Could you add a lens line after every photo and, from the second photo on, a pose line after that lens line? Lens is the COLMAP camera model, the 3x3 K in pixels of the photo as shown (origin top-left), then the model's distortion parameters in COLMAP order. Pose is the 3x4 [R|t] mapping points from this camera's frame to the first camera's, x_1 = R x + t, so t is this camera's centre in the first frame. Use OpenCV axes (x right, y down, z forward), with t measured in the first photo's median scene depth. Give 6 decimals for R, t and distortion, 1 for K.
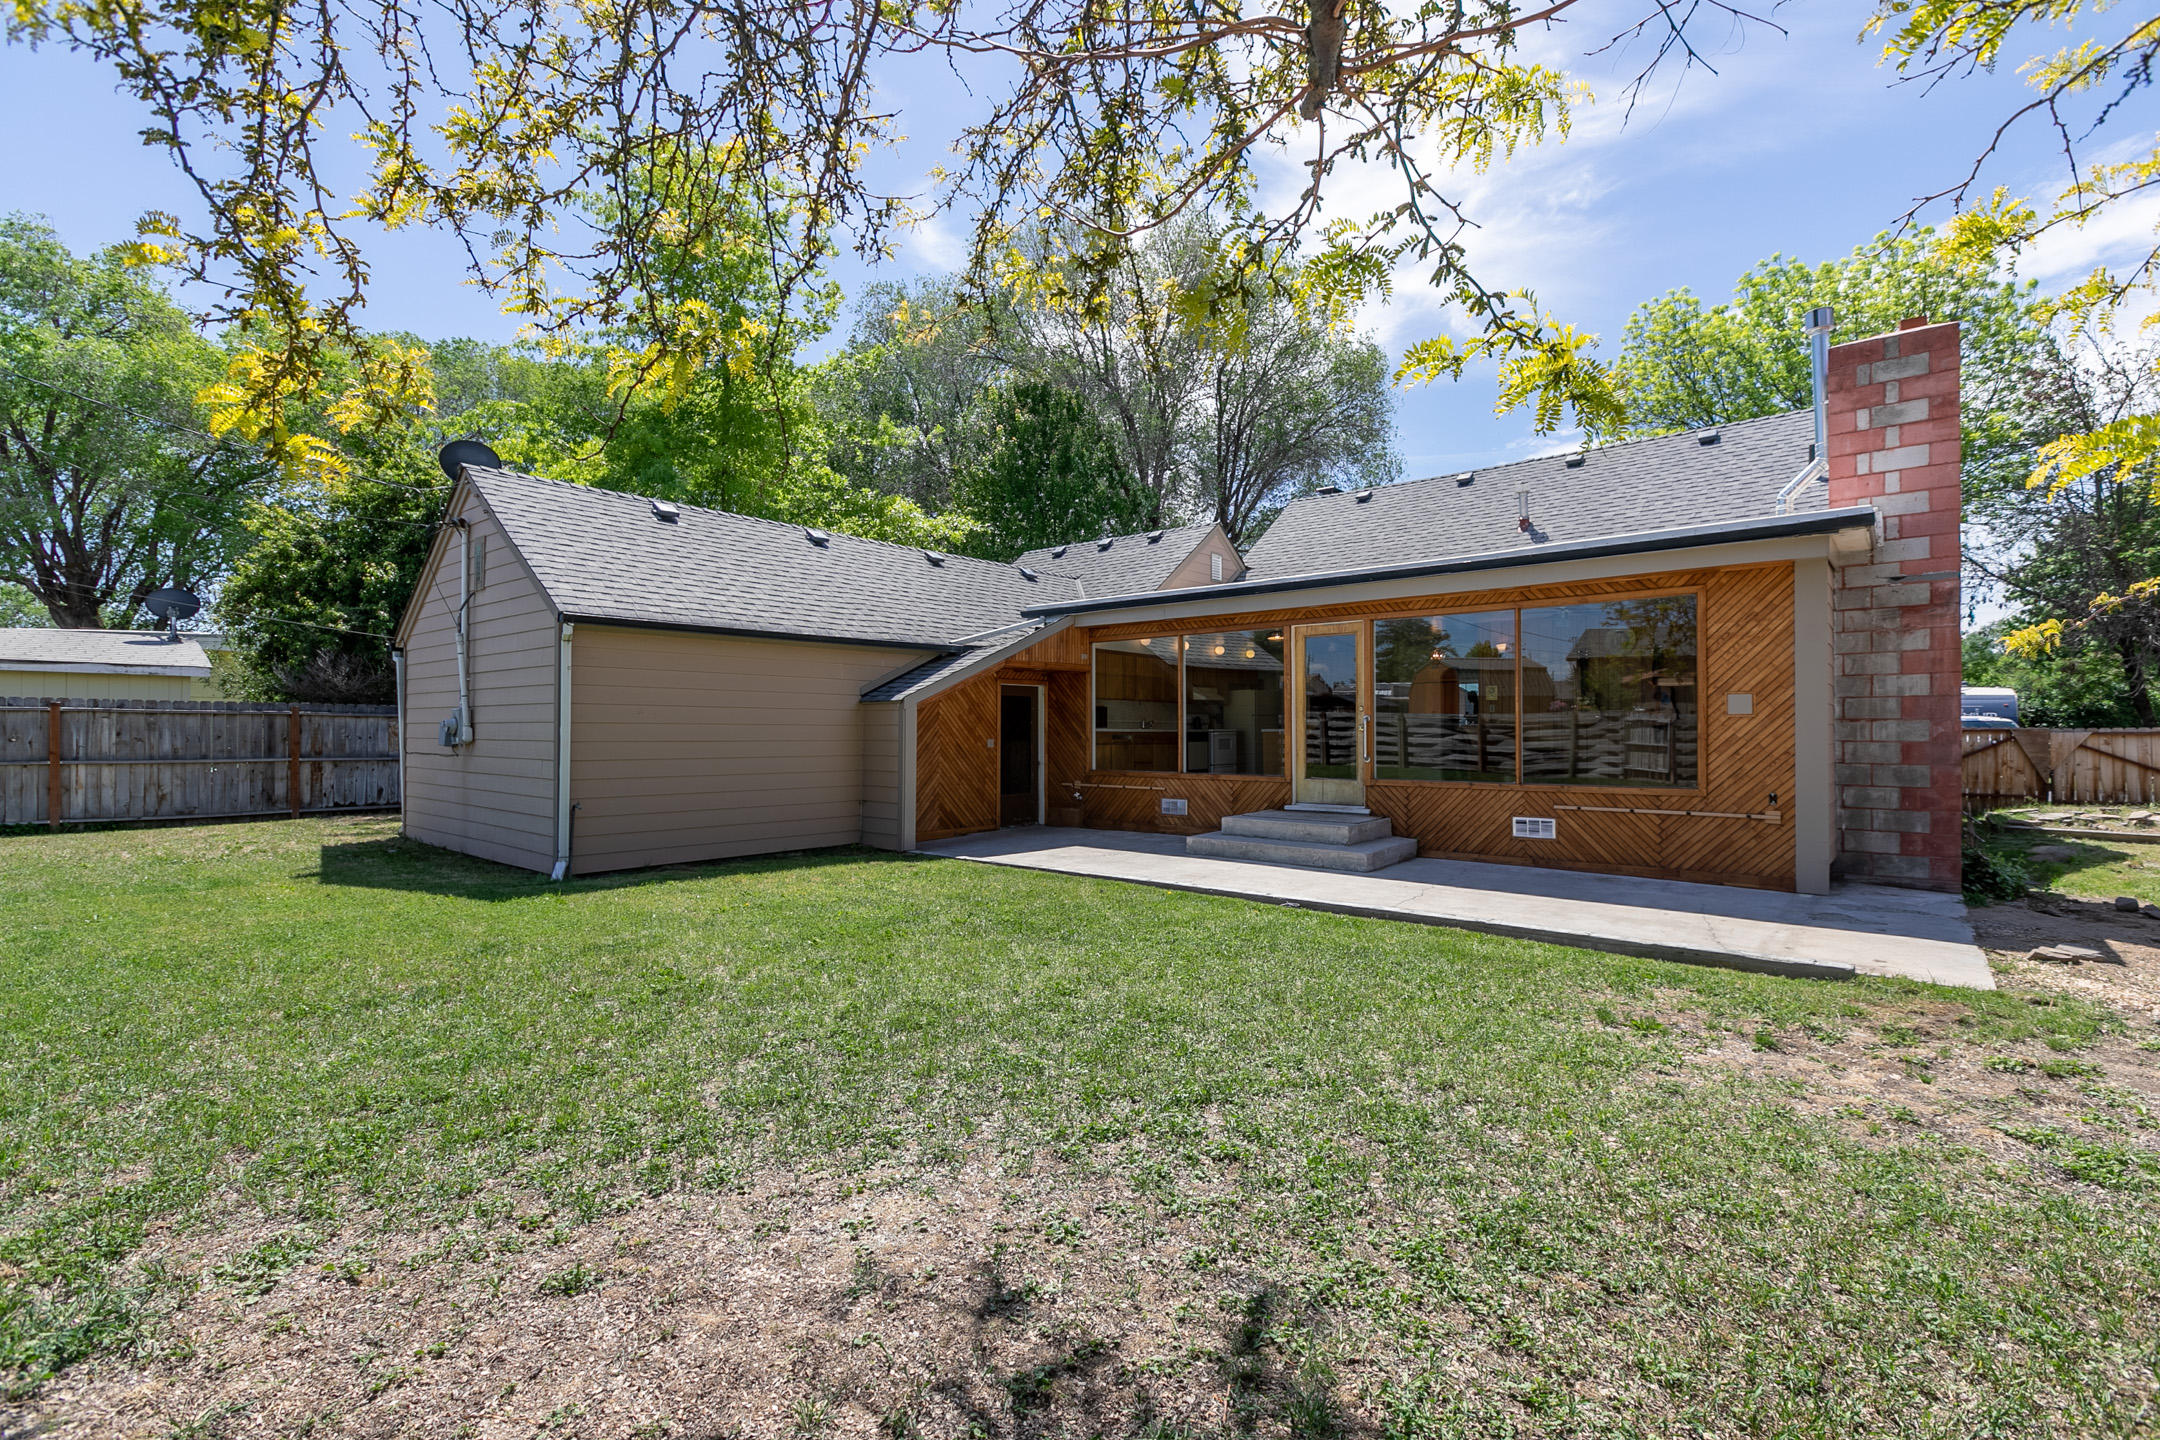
lens RADIAL K [[963.8, 0, 1080.7], [0, 963.8, 706.6], [0, 0, 1]] dist [0.000394, 0.000621]
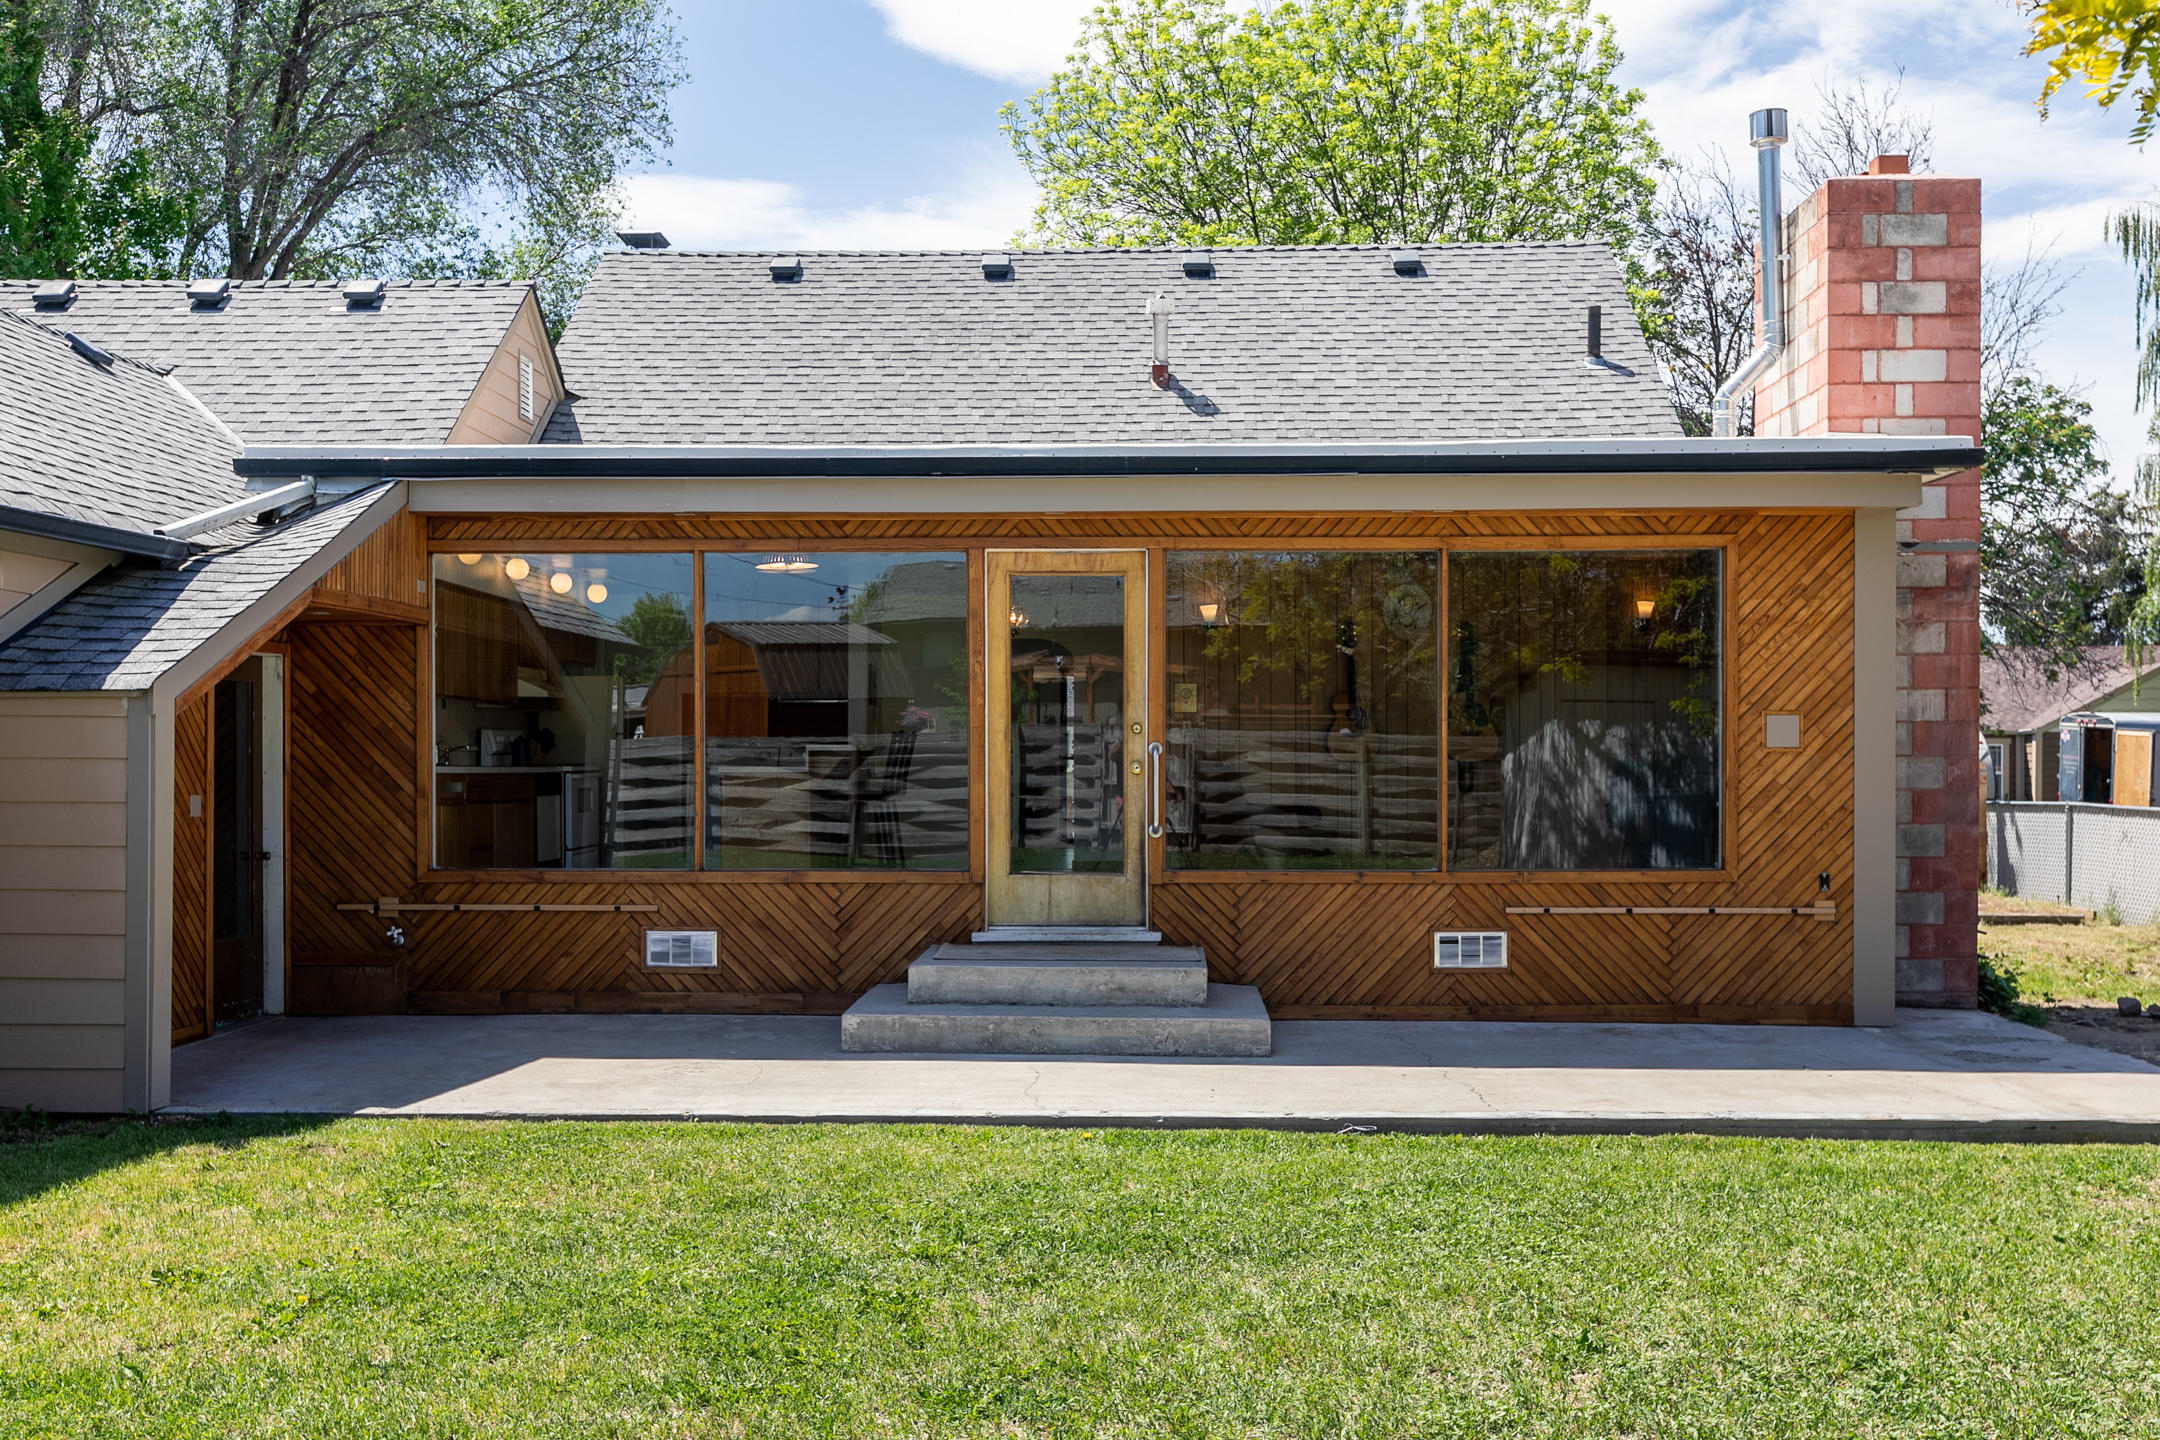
lens RADIAL K [[2177.6, 0, 1077.2], [0, 2177.6, 729.5], [0, 0, 1]] dist [-0.019115, 0.000000]
pose [[0.776925, 0.012538, 0.629469, -0.483603], [-0.017023, 0.999855, 0.001094, 0.002211], [-0.629363, -0.011565, 0.777025, 0.173958]]
